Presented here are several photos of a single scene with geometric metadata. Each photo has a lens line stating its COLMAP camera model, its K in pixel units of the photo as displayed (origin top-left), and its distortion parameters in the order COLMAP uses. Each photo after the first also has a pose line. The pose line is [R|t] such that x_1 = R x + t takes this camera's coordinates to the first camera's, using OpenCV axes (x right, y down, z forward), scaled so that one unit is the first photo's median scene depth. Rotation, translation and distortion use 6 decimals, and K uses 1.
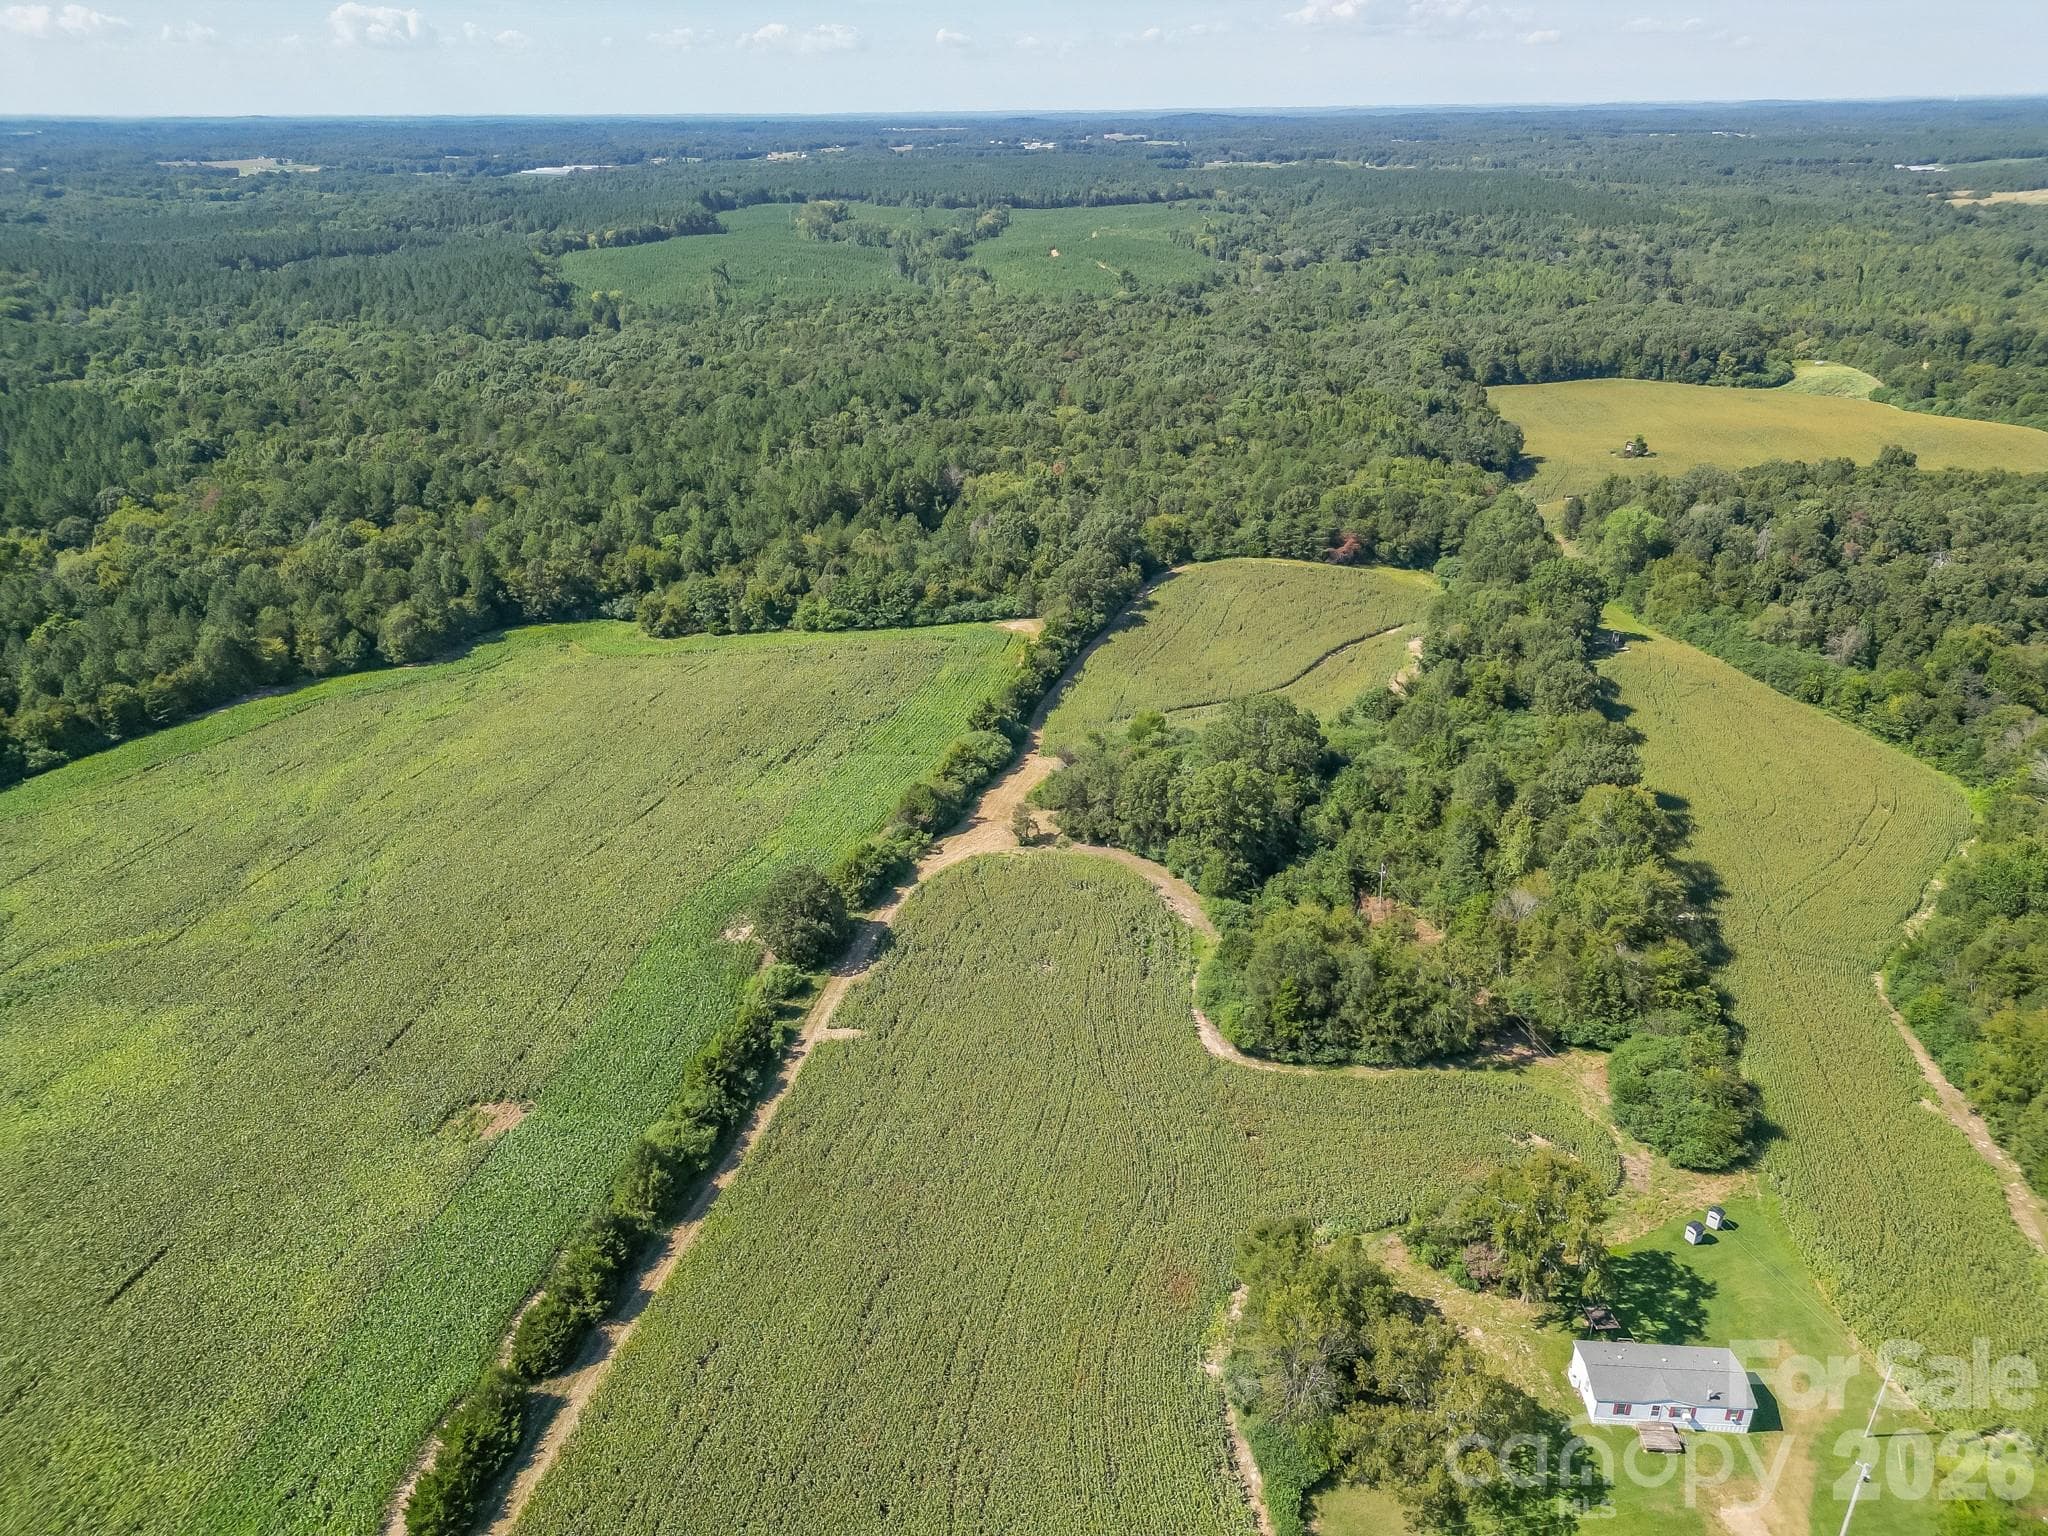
lens RADIAL K [[1435.2, 0, 1018.8], [0, 1435.2, 752.4], [0, 0, 1]] dist [0.065997, -0.056200]
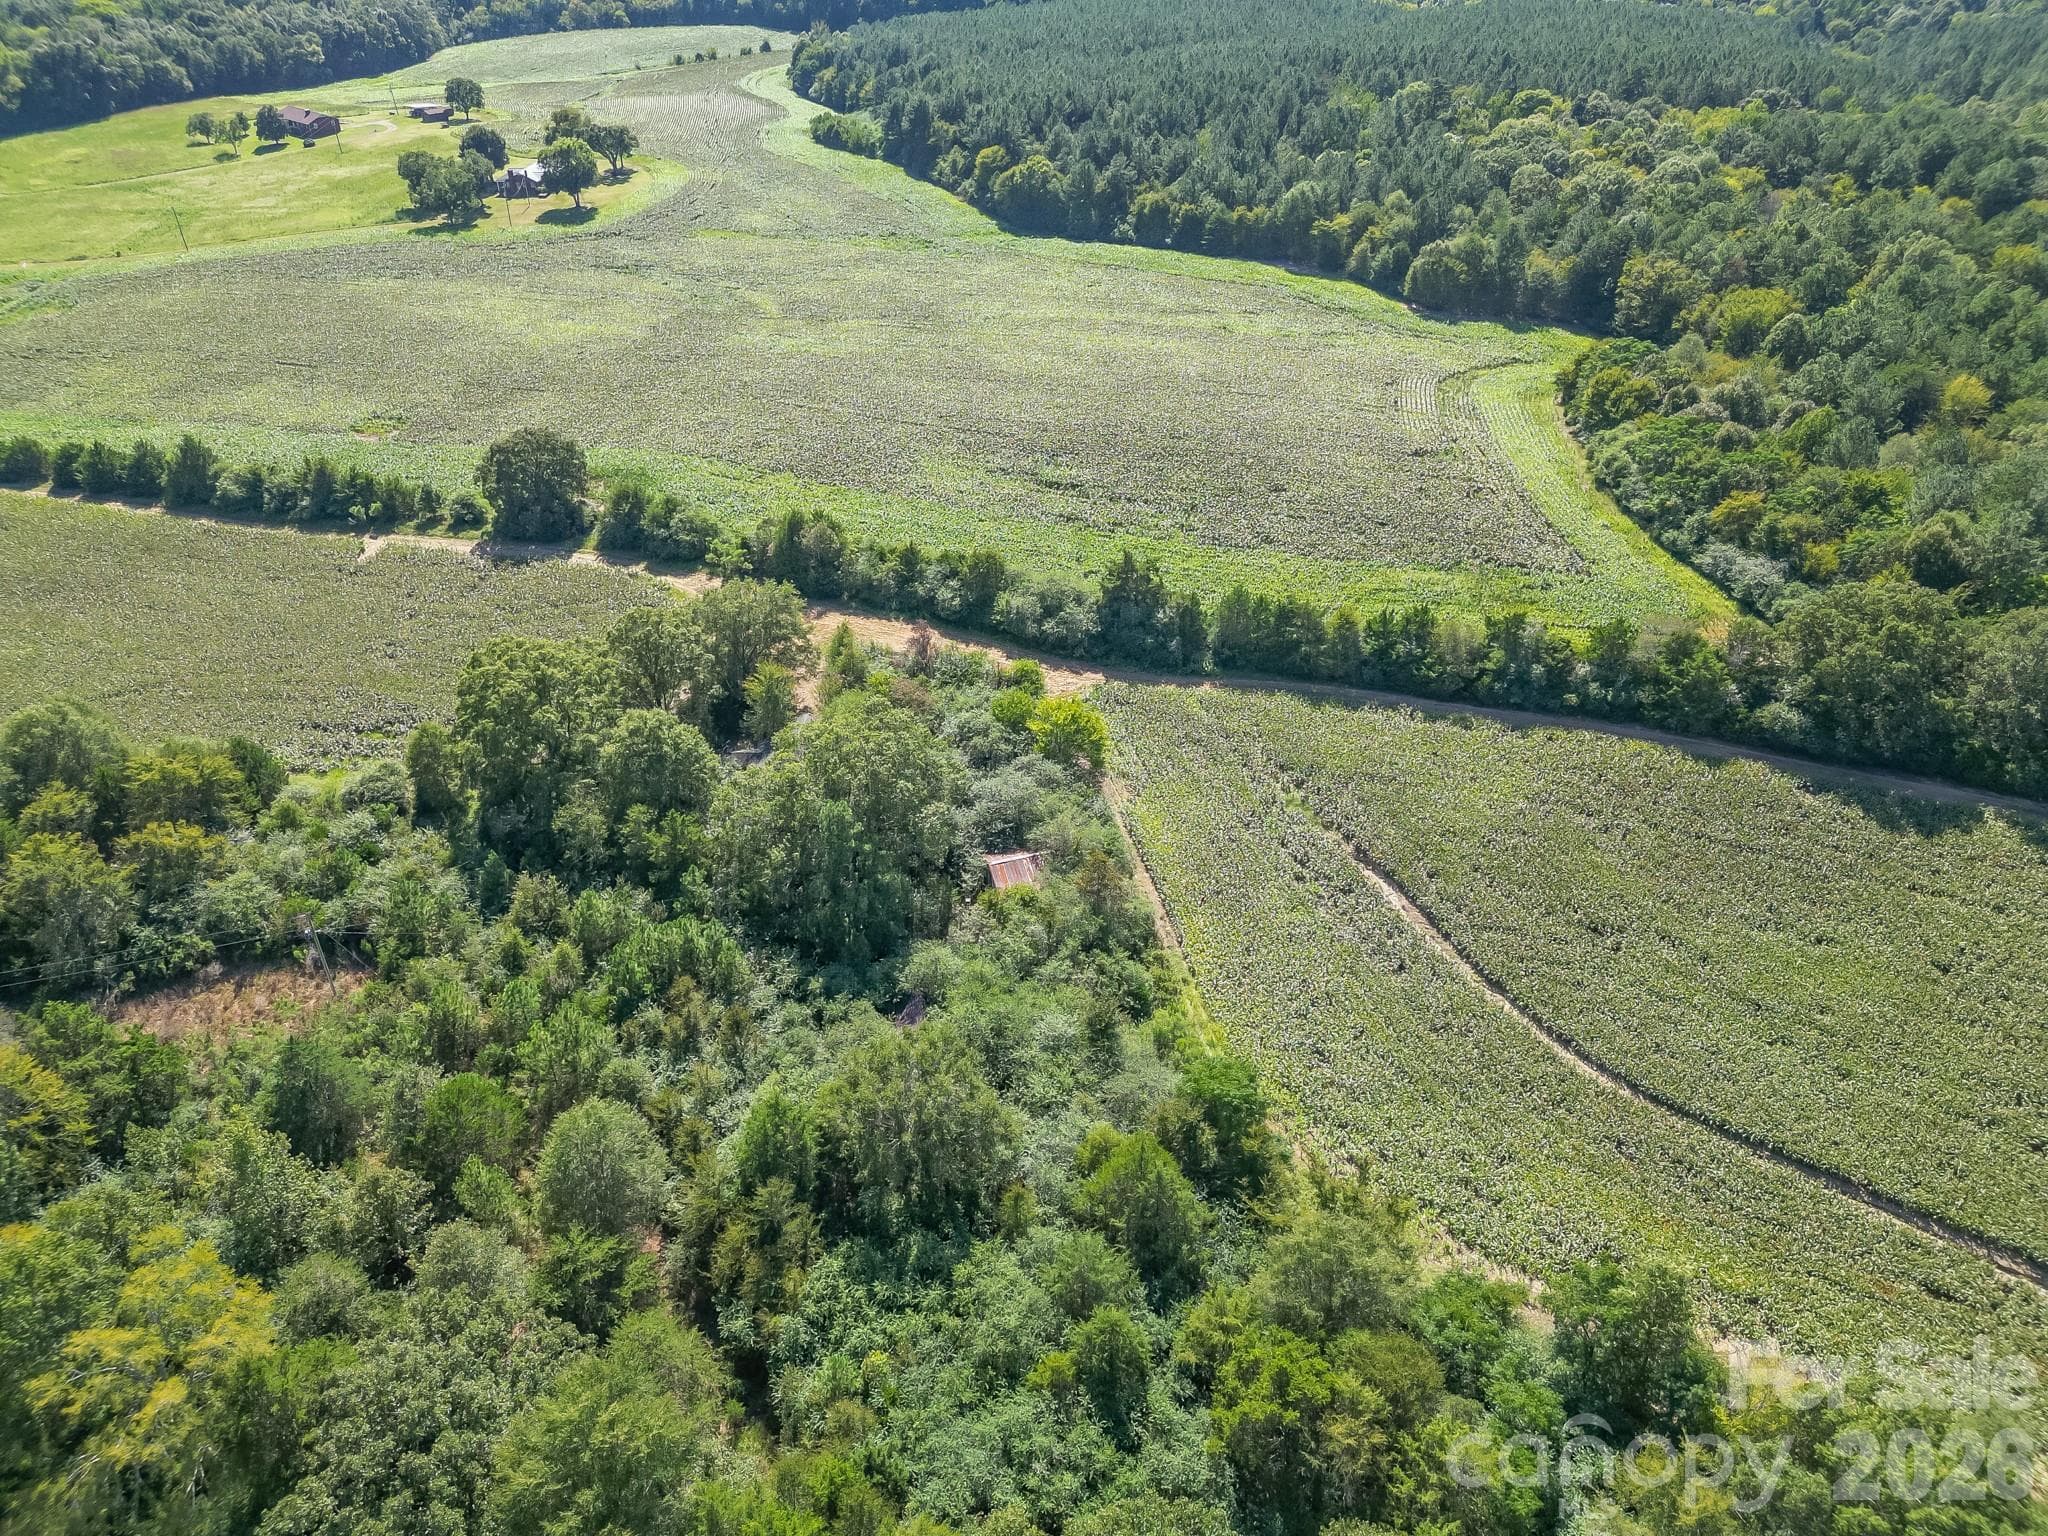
lens RADIAL K [[1435.2, 0, 1022.5], [0, 1435.2, 773.0], [0, 0, 1]] dist [0.065997, -0.056200]
pose [[-0.061167, 0.568046, -0.820721, 0.353198], [-0.389894, 0.743334, 0.543542, -0.188870], [0.918826, 0.353241, 0.176010, 0.632872]]
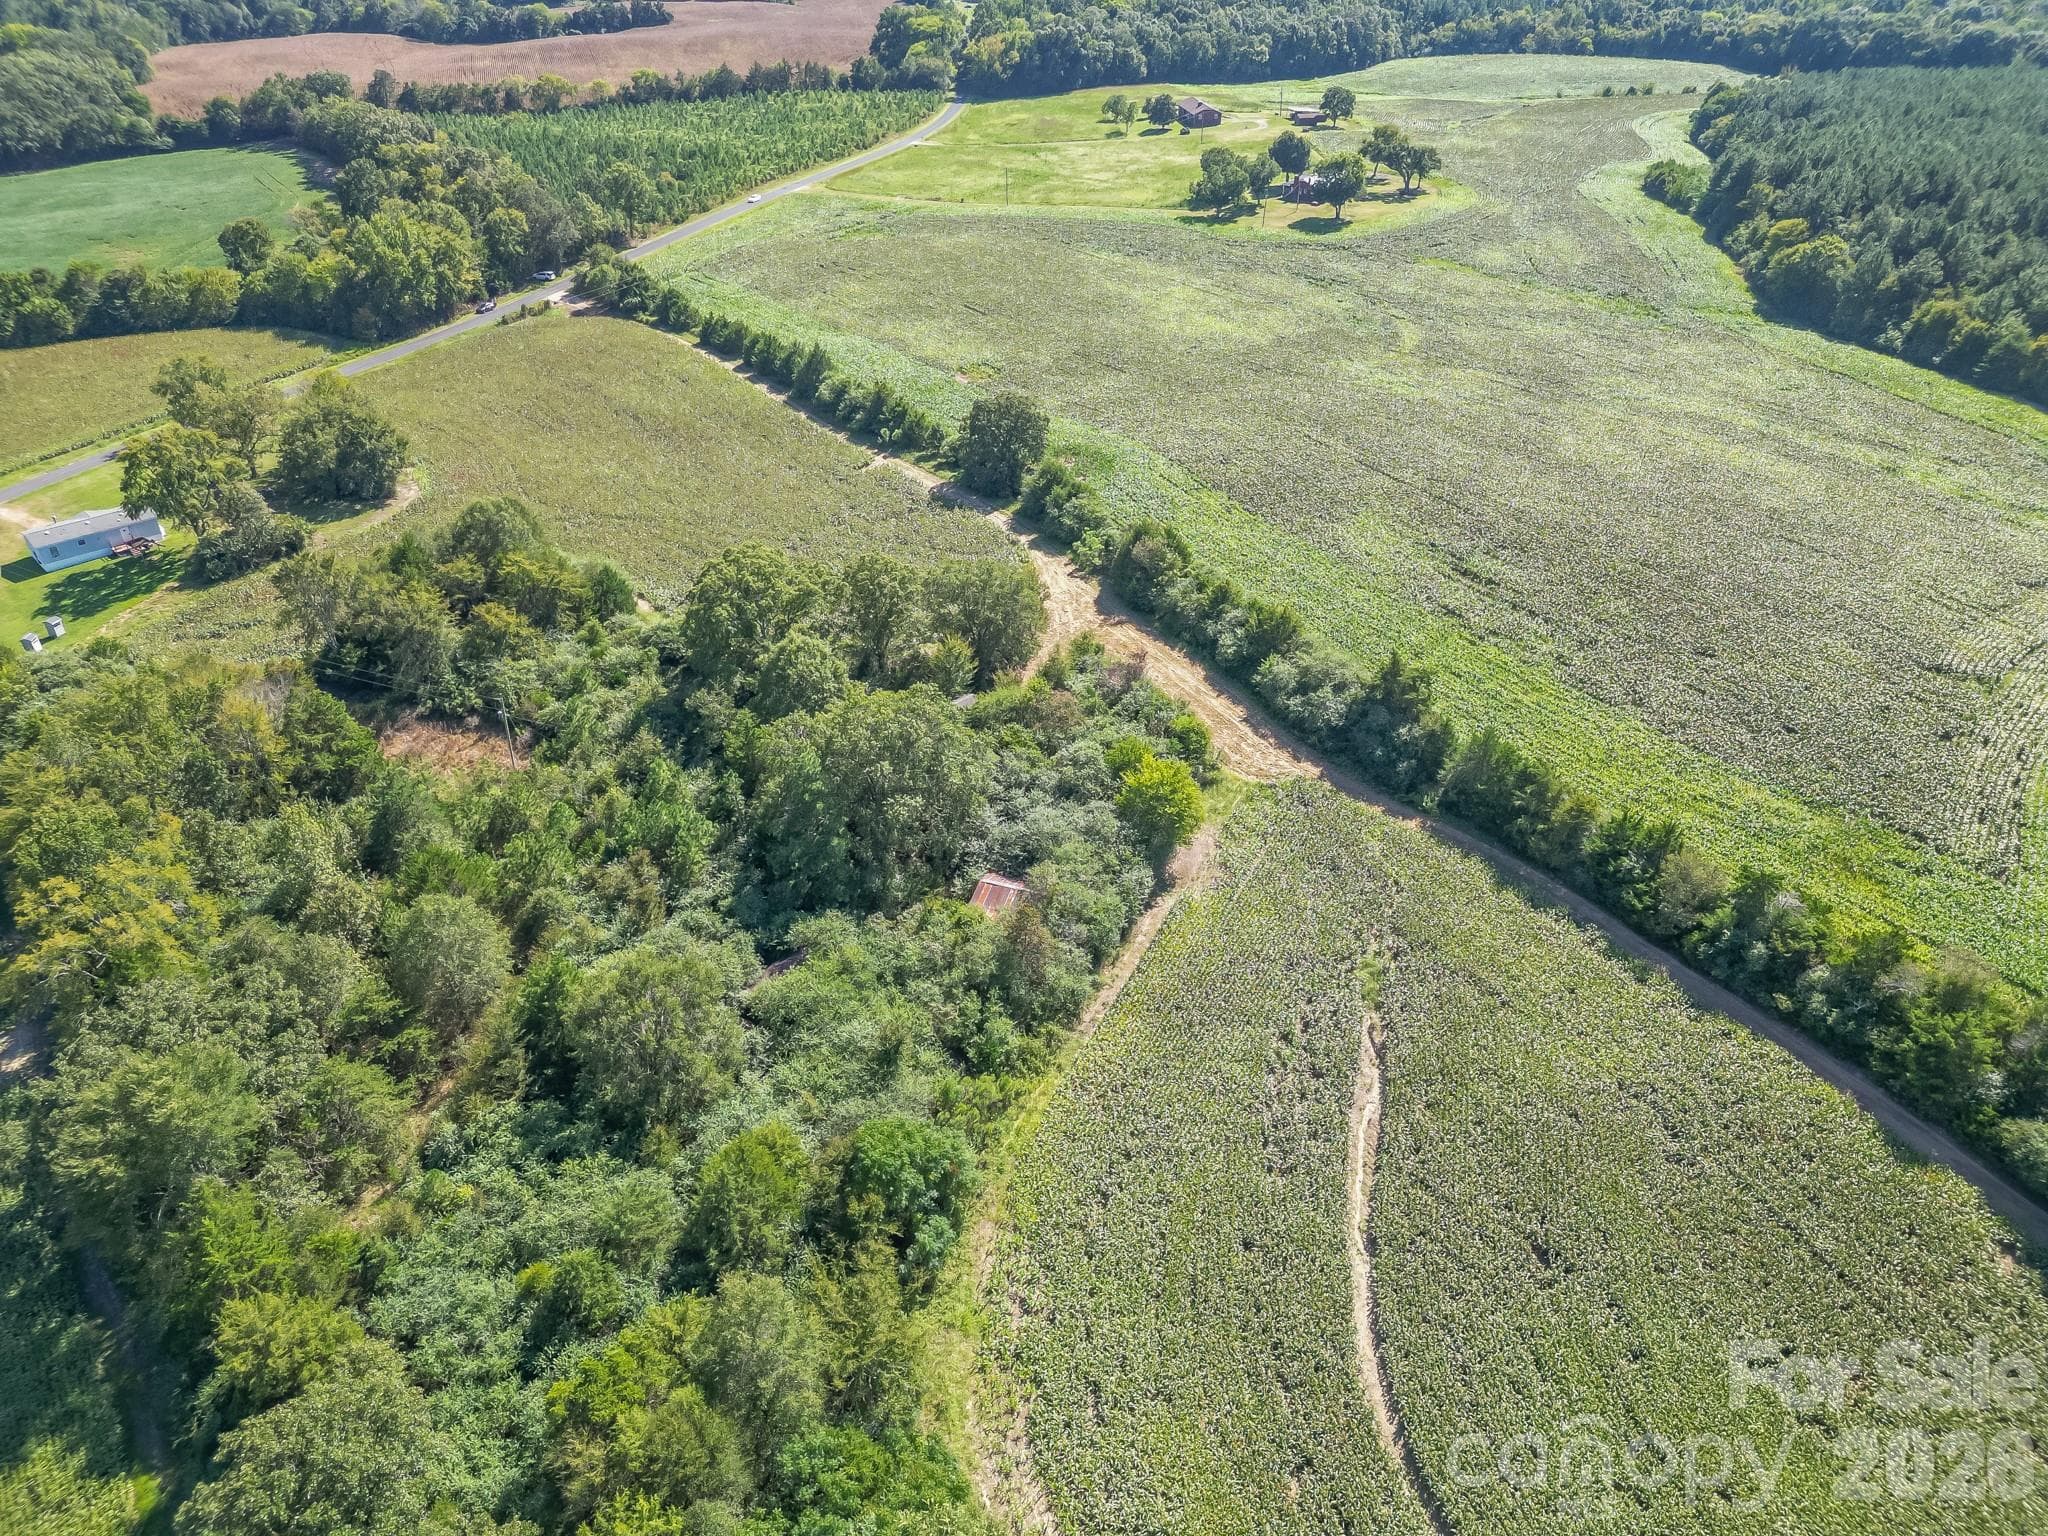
lens RADIAL K [[1435.2, 0, 1017.9], [0, 1435.2, 764.4], [0, 0, 1]] dist [0.065997, -0.056200]
pose [[-0.663208, 0.416477, -0.621854, 0.287773], [-0.294160, 0.618958, 0.728259, -0.248248], [0.688204, 0.665912, -0.287987, 0.767522]]
